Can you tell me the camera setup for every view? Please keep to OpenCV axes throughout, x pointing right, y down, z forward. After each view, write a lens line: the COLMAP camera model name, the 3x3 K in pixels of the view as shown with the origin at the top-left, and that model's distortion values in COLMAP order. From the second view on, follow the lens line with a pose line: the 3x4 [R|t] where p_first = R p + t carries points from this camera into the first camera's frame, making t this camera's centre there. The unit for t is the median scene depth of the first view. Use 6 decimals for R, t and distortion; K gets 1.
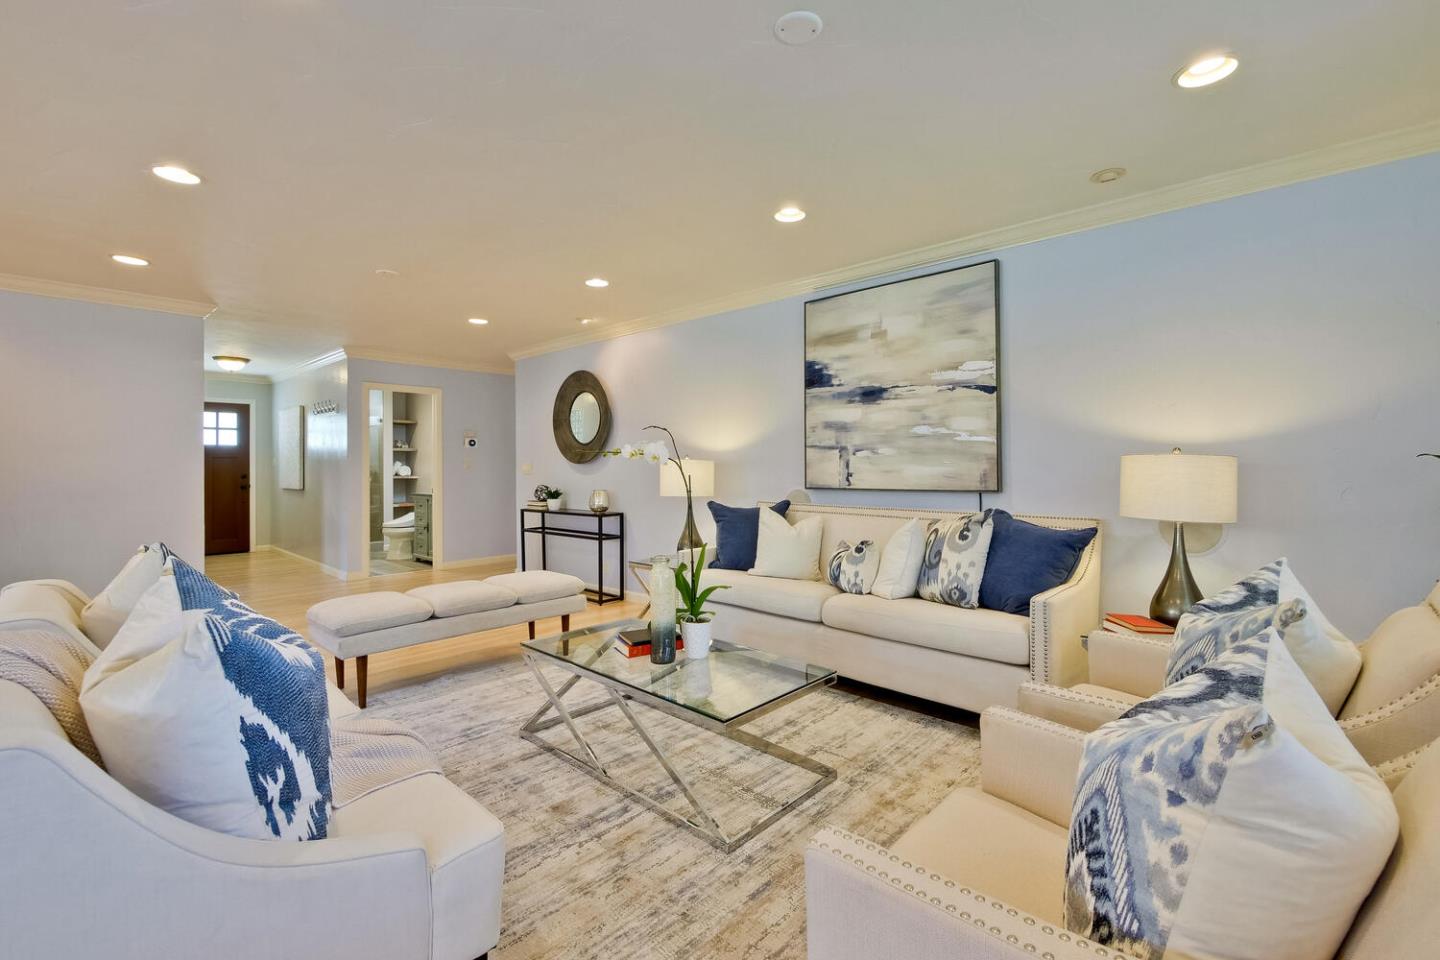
lens RADIAL K [[615.0, 0, 725.5], [0, 615.0, 468.7], [0, 0, 1]] dist [-0.007039, 0.001302]
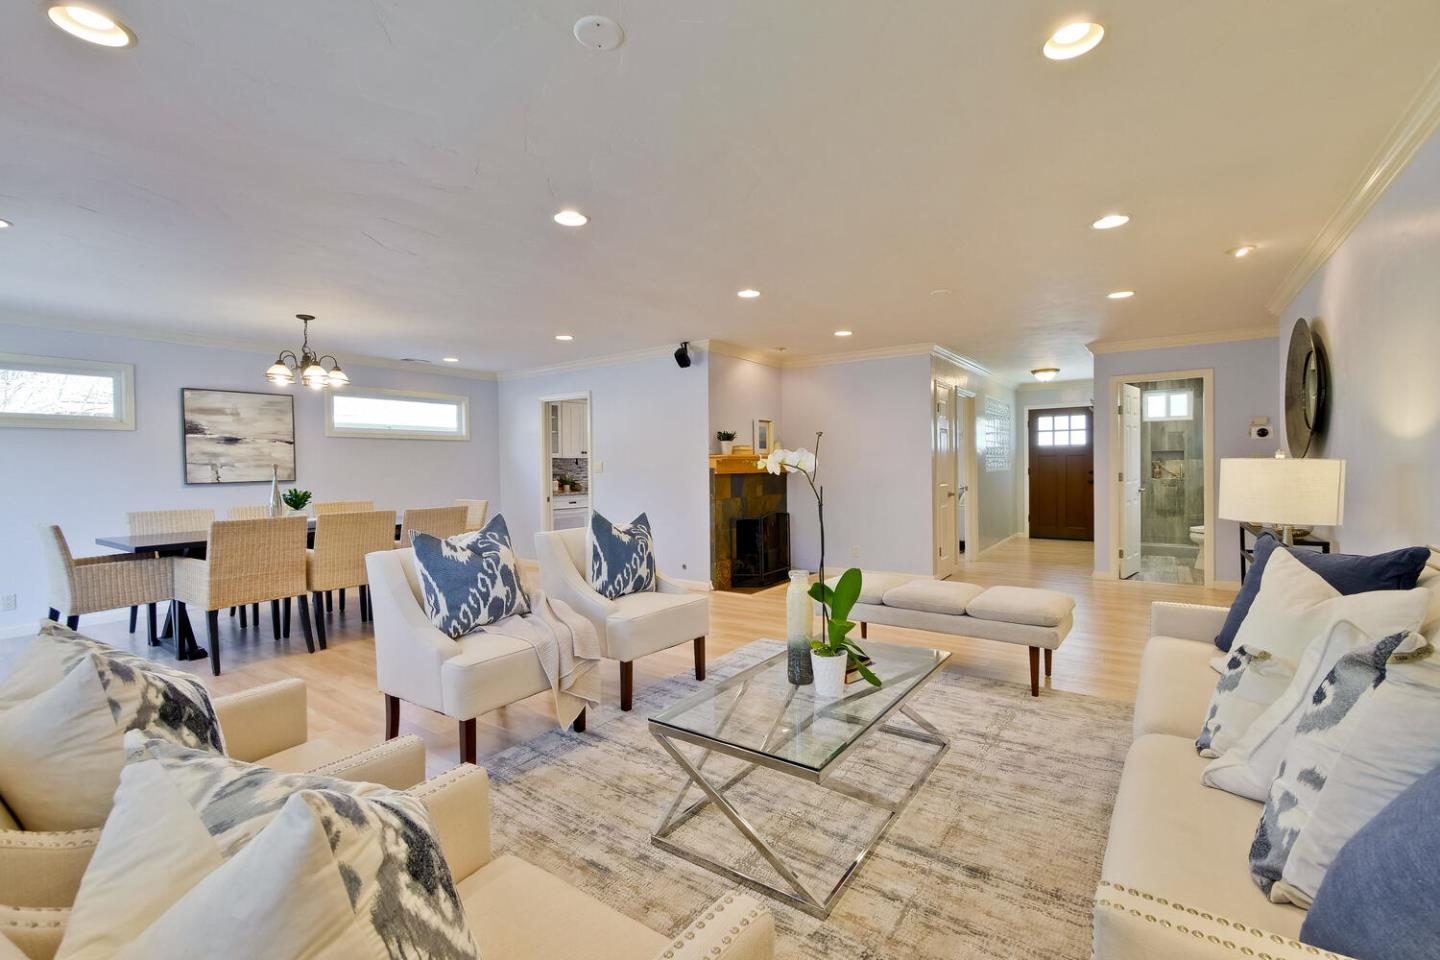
lens RADIAL K [[615.0, 0, 729.9], [0, 615.0, 480.0], [0, 0, 1]] dist [-0.007039, 0.001302]
pose [[0.137318, 0.023786, -0.990241, 0.505234], [0.007610, 0.999657, 0.025068, -0.013570], [0.990498, -0.010978, 0.137090, 0.473648]]
